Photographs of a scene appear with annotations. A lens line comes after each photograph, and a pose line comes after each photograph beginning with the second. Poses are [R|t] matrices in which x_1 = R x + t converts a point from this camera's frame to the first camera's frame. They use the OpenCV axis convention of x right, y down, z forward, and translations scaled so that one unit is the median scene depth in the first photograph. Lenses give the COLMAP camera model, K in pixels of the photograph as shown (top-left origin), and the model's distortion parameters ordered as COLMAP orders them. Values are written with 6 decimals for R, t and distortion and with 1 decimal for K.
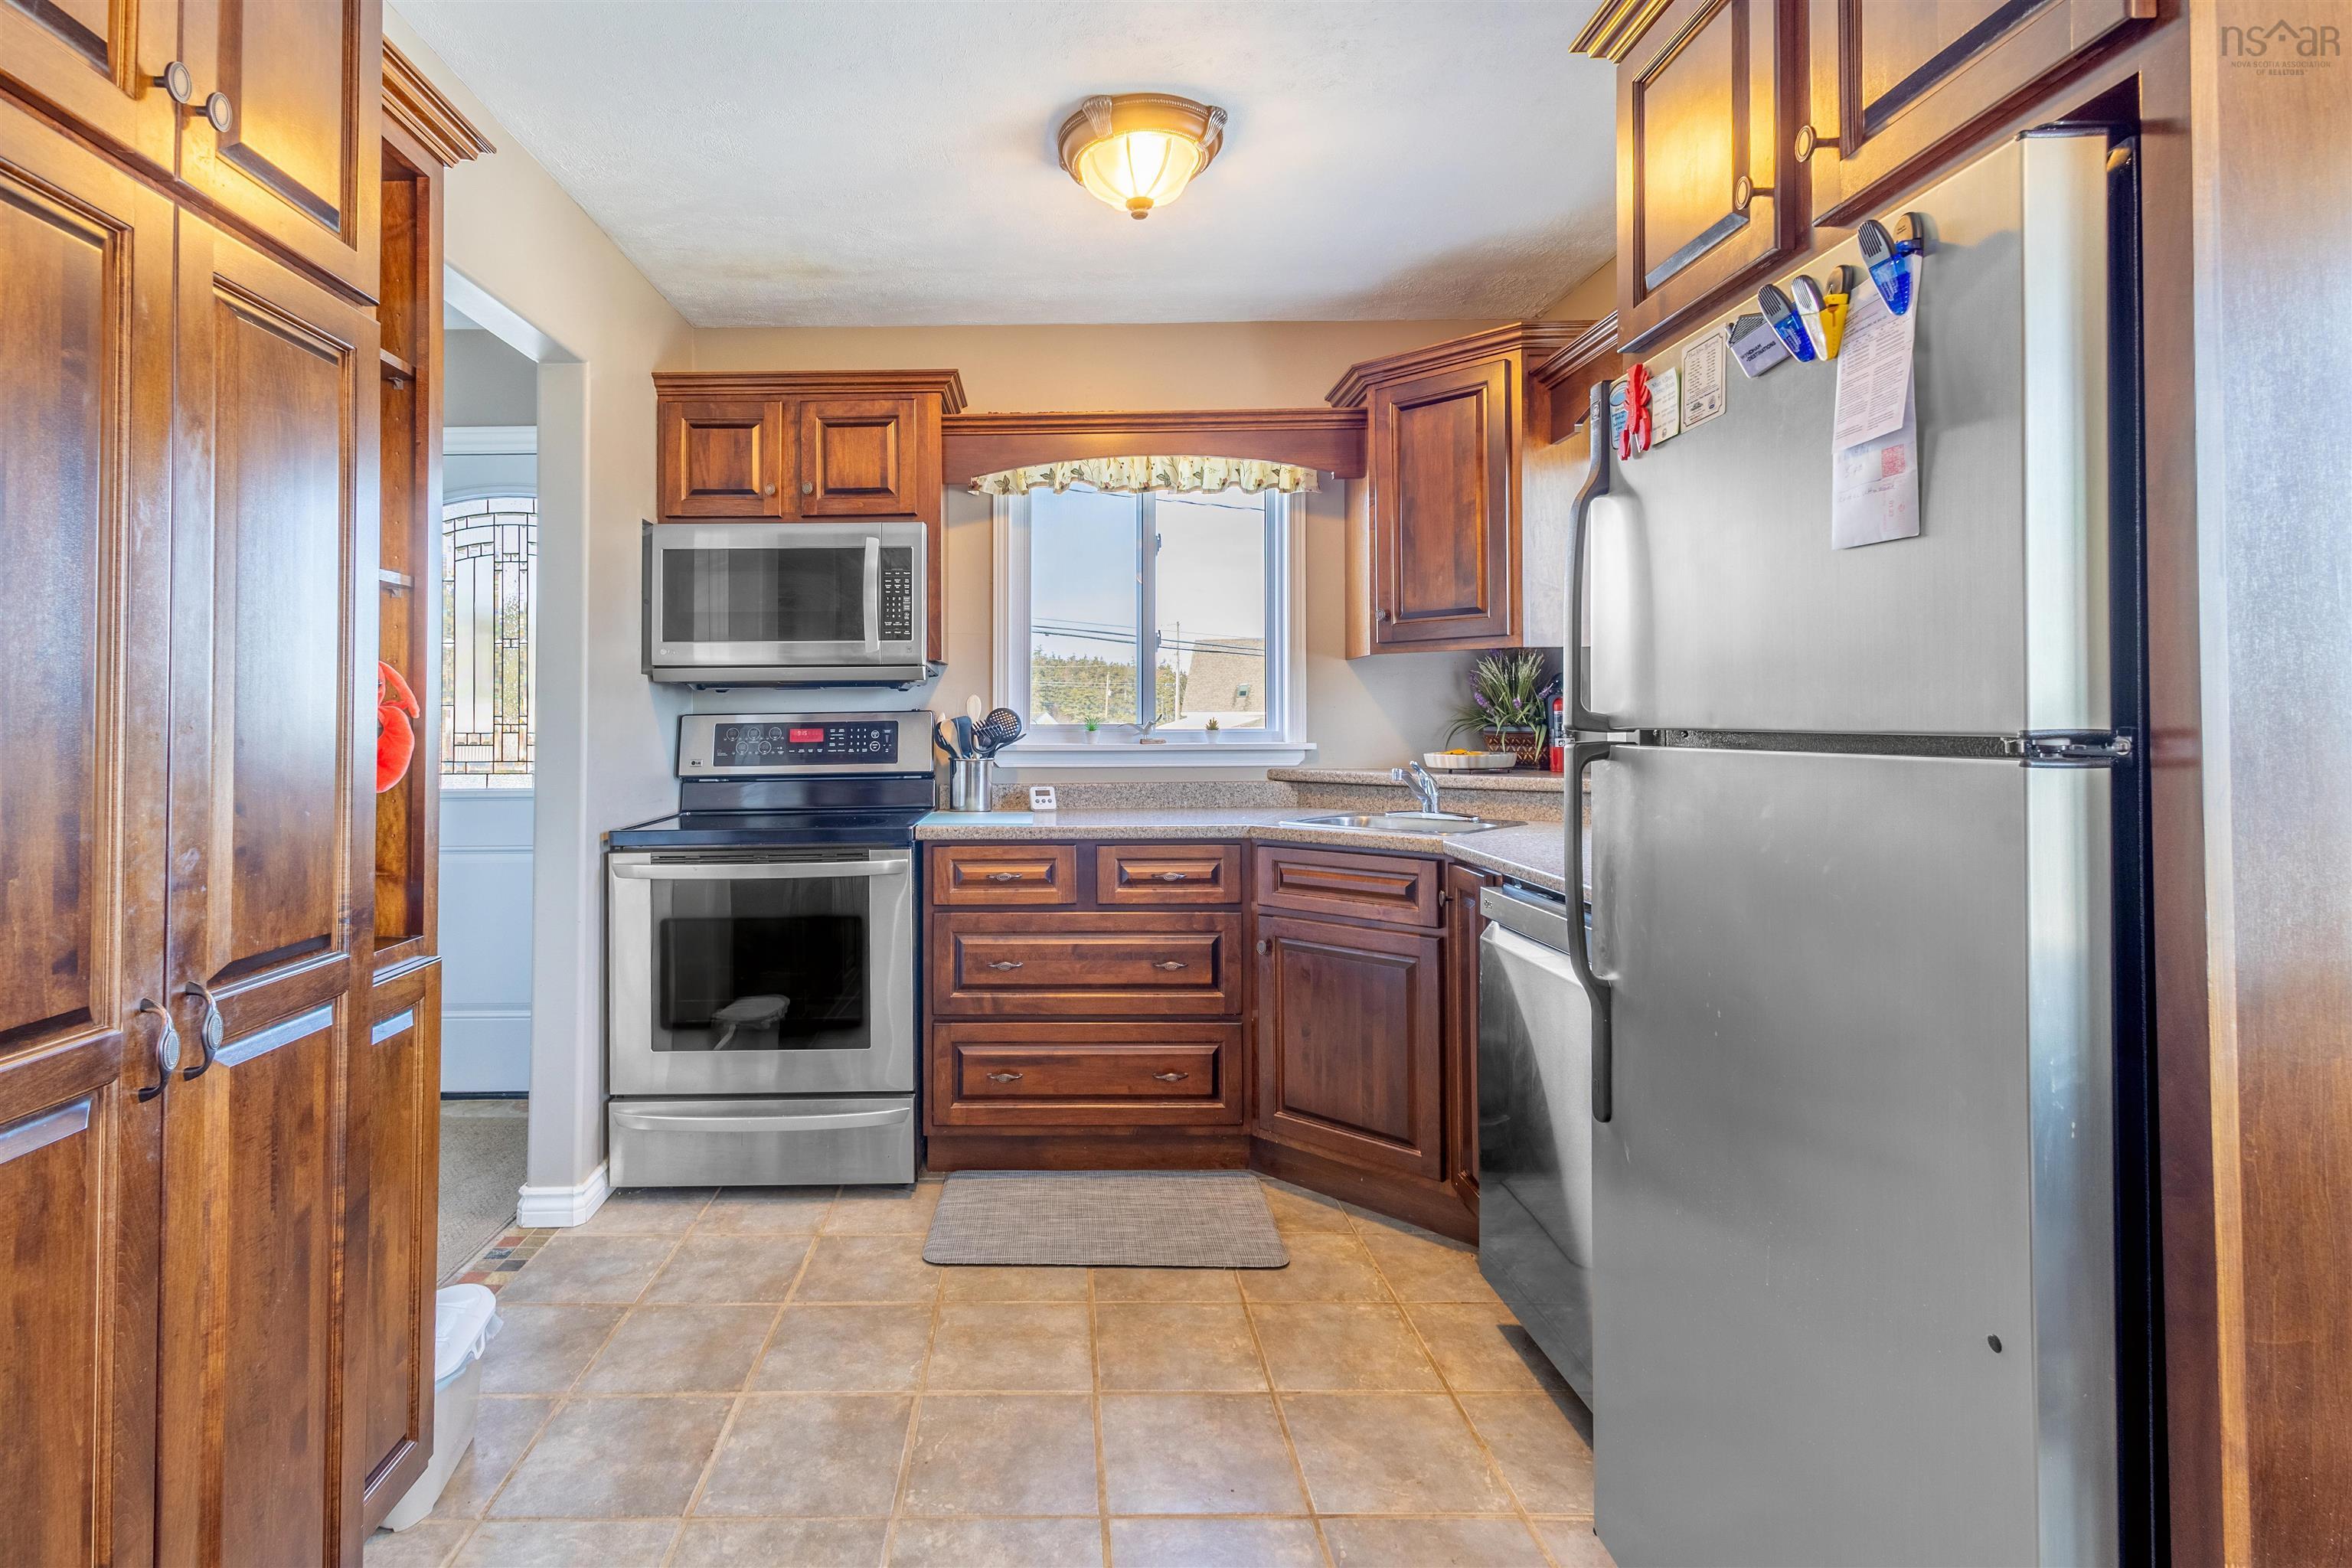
lens RADIAL K [[1122.1, 0, 1071.3], [0, 1122.1, 701.6], [0, 0, 1]] dist [0.010033, -0.002414]
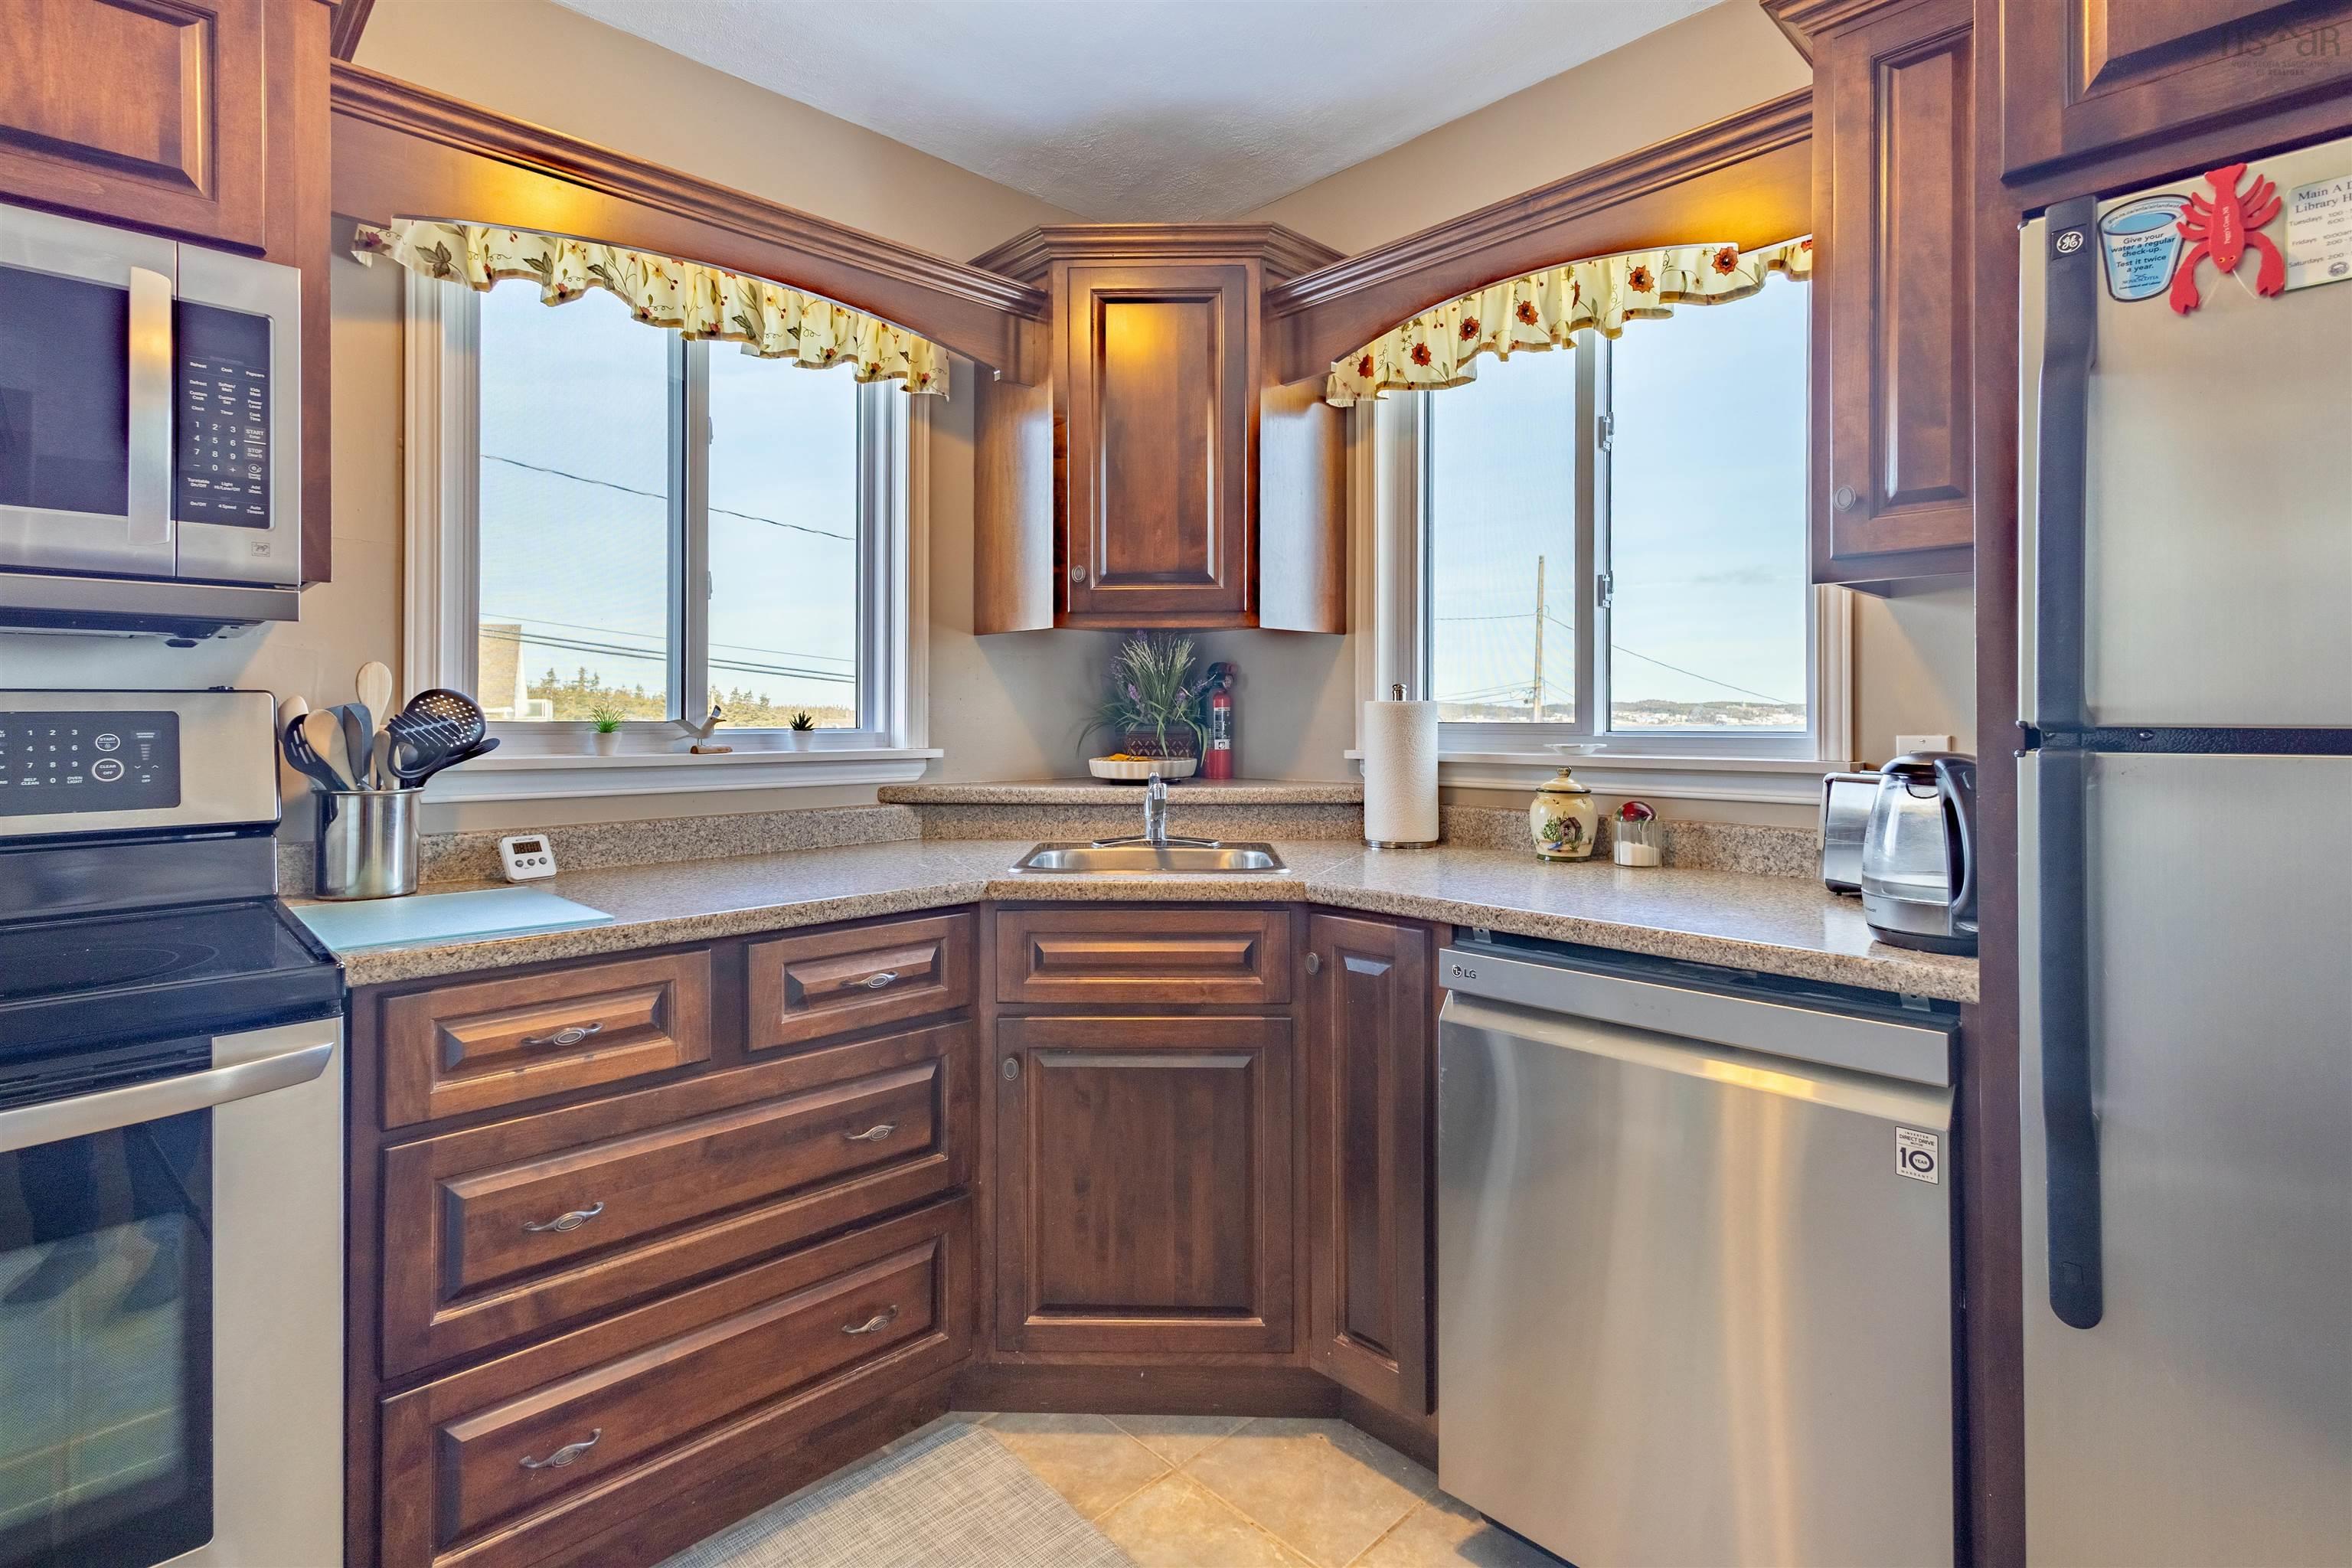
lens RADIAL K [[1122.1, 0, 1191.8], [0, 1122.1, 715.8], [0, 0, 1]] dist [0.010033, -0.002414]
pose [[0.734969, 0.006737, 0.678068, -0.174006], [-0.013642, 0.999895, 0.004852, 0.011837], [-0.677964, -0.012816, 0.734984, 0.422629]]
